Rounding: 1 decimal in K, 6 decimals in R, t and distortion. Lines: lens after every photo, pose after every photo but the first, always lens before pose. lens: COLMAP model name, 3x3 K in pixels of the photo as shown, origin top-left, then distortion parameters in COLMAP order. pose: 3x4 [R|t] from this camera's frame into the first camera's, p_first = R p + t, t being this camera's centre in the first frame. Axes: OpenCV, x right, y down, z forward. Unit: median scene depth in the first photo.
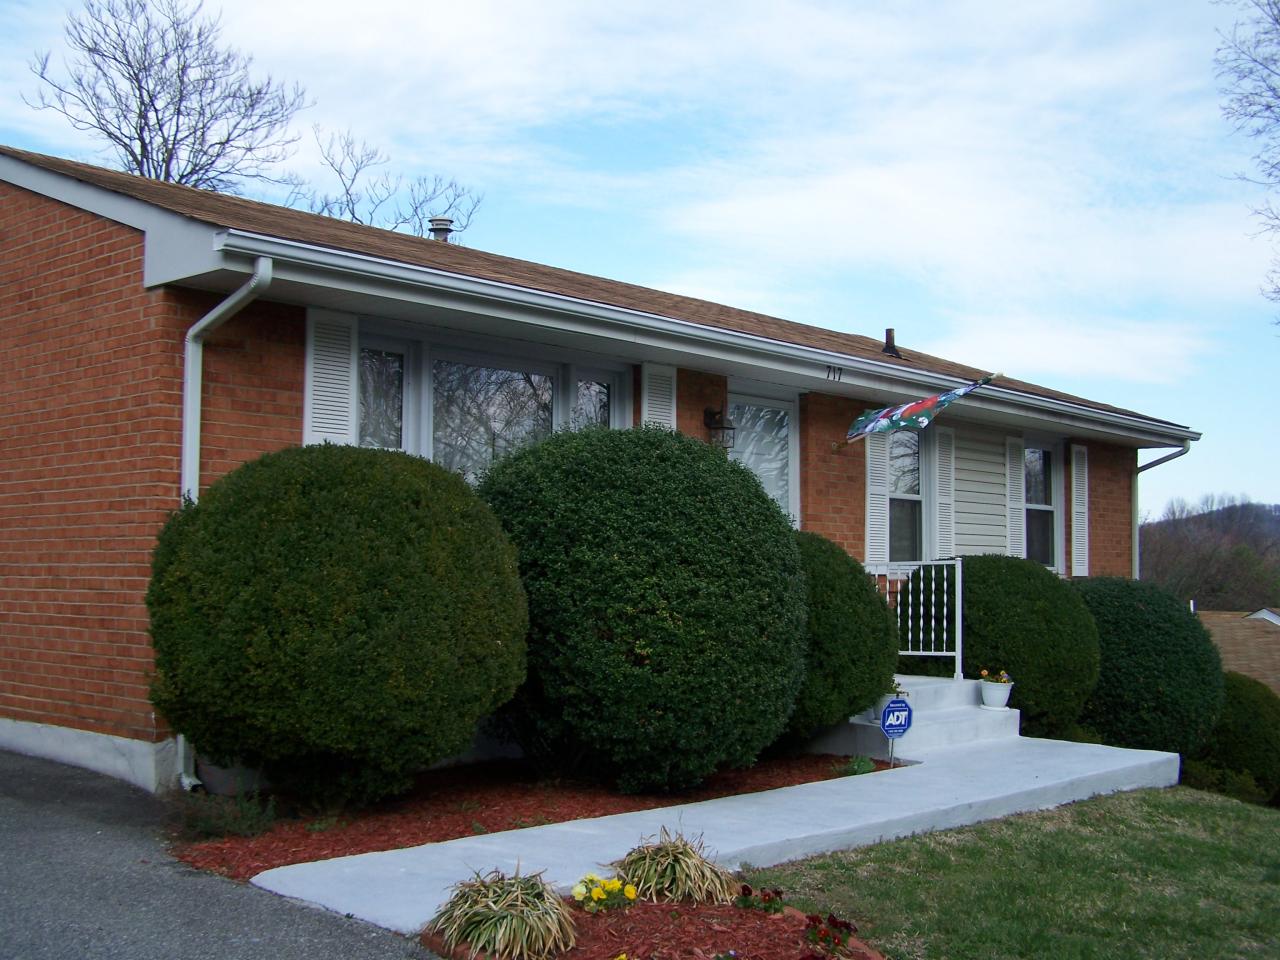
lens RADIAL K [[1466.4, 0, 640.0], [0, 1466.4, 480.0], [0, 0, 1]] dist [-0.100203, -0.000877]
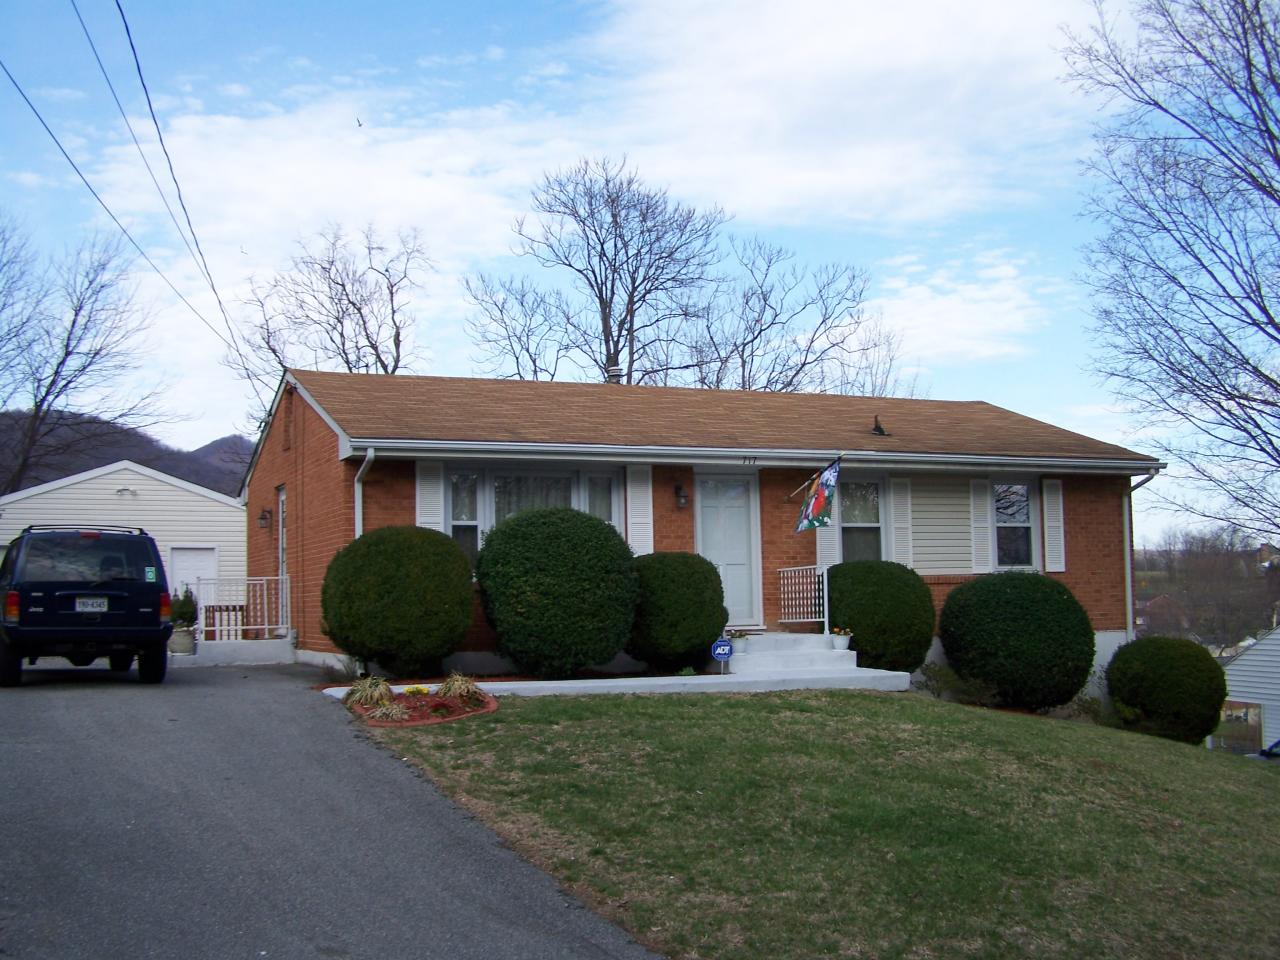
lens RADIAL K [[1466.4, 0, 640.0], [0, 1466.4, 480.0], [0, 0, 1]] dist [-0.100203, -0.000877]
pose [[0.908863, -0.058678, -0.412946, 0.974899], [0.052276, 0.998273, -0.026796, -0.011926], [0.413805, 0.002767, 0.910361, -0.857965]]
